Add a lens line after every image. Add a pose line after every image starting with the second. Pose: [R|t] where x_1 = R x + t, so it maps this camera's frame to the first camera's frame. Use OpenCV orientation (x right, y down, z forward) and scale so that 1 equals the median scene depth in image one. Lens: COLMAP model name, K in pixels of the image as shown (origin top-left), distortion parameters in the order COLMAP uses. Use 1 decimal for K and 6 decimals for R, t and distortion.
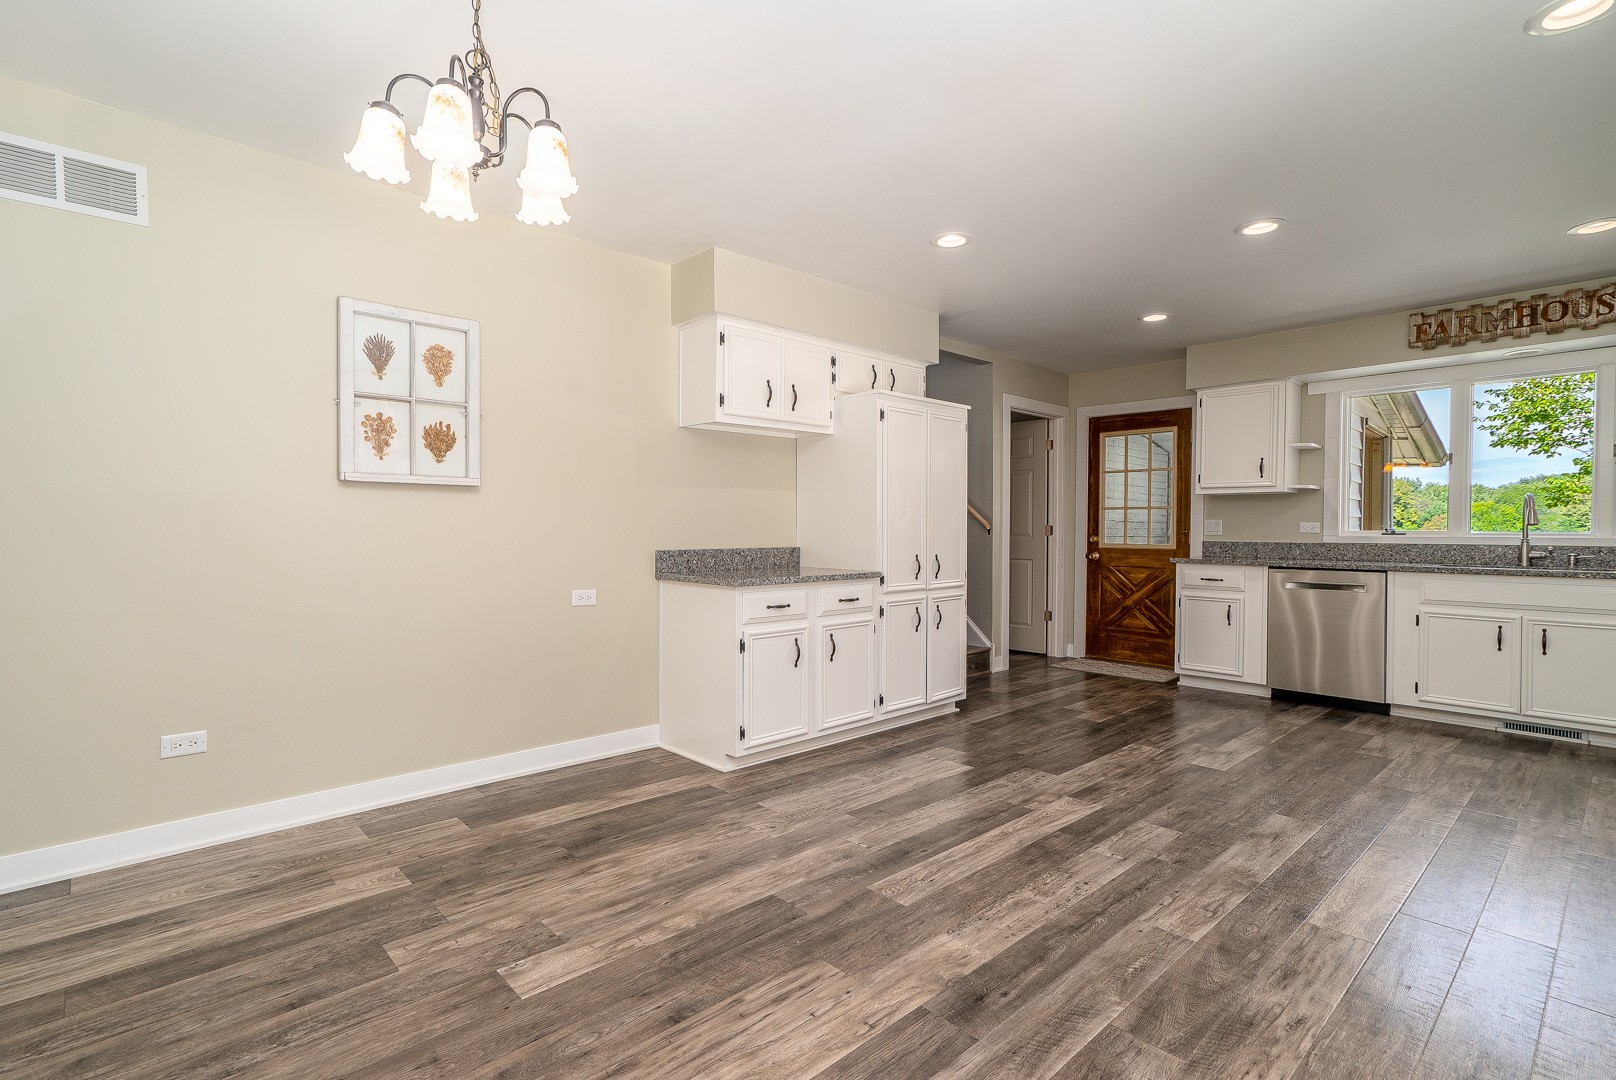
lens RADIAL K [[757.1, 0, 795.6], [0, 757.1, 535.7], [0, 0, 1]] dist [0.003527, 0.000505]
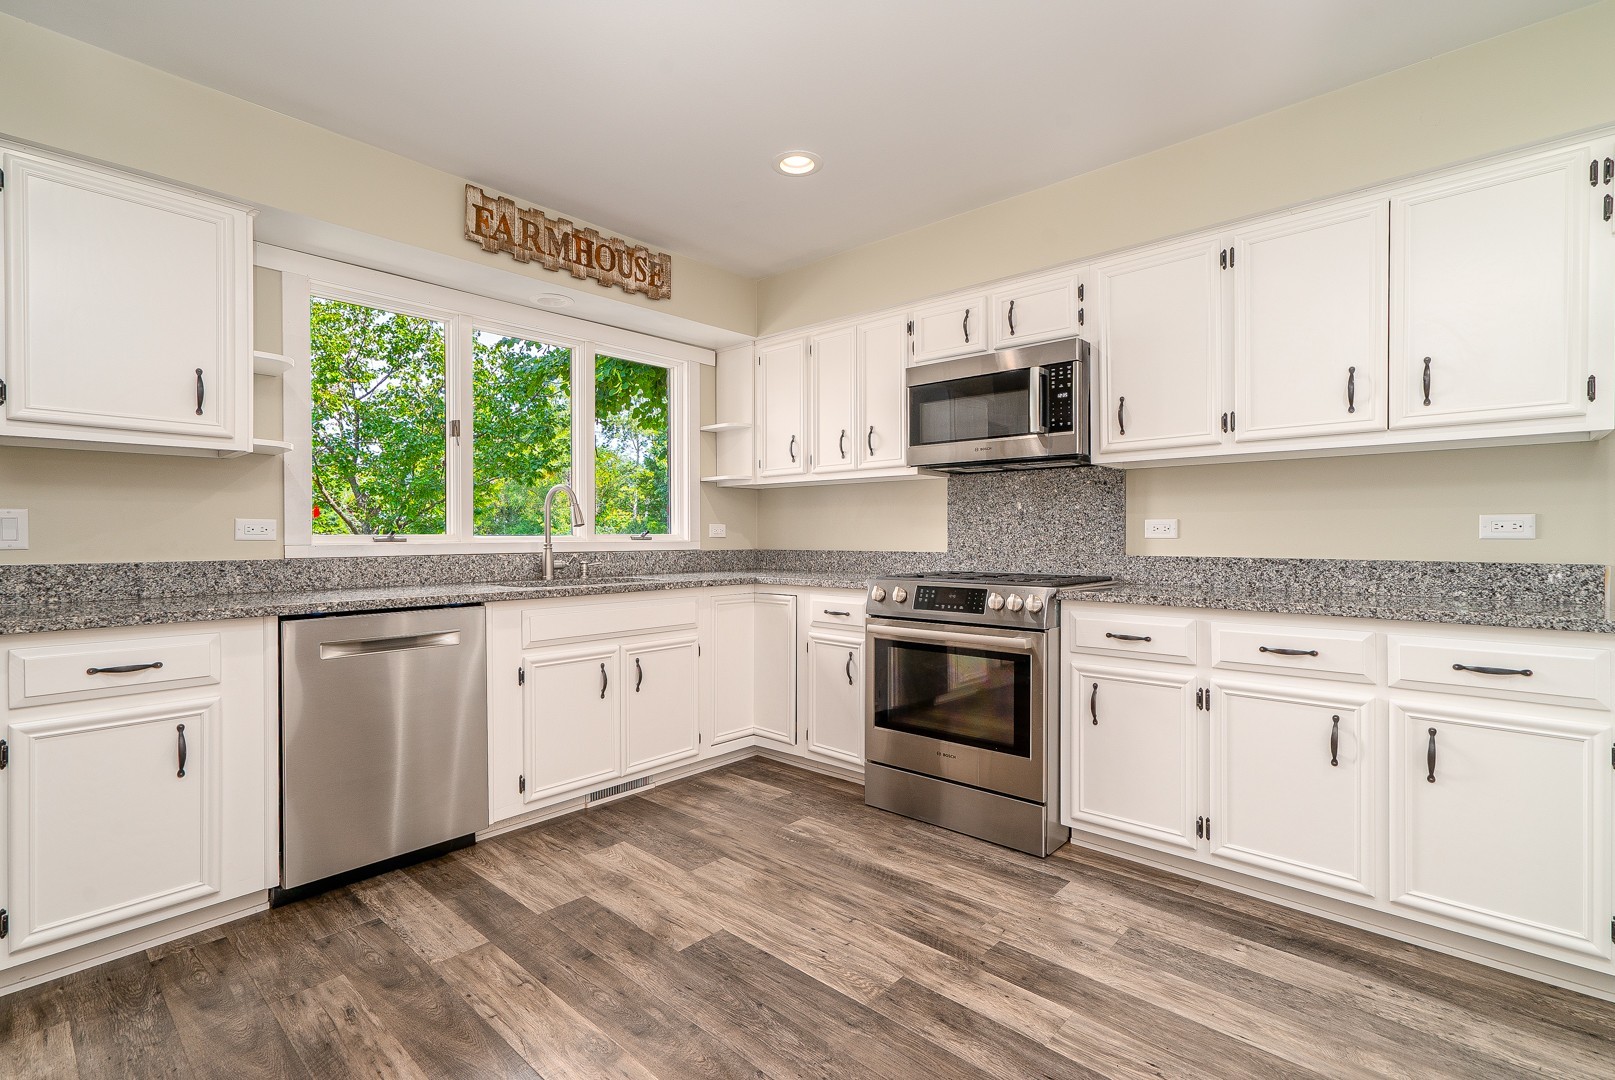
lens RADIAL K [[756.6, 0, 799.4], [0, 756.6, 535.8], [0, 0, 1]] dist [0.003527, 0.000505]
pose [[-0.084644, -0.005801, 0.996394, 0.176367], [0.014016, 0.999877, 0.007012, -0.005984], [-0.996313, 0.014559, -0.084552, 0.815516]]
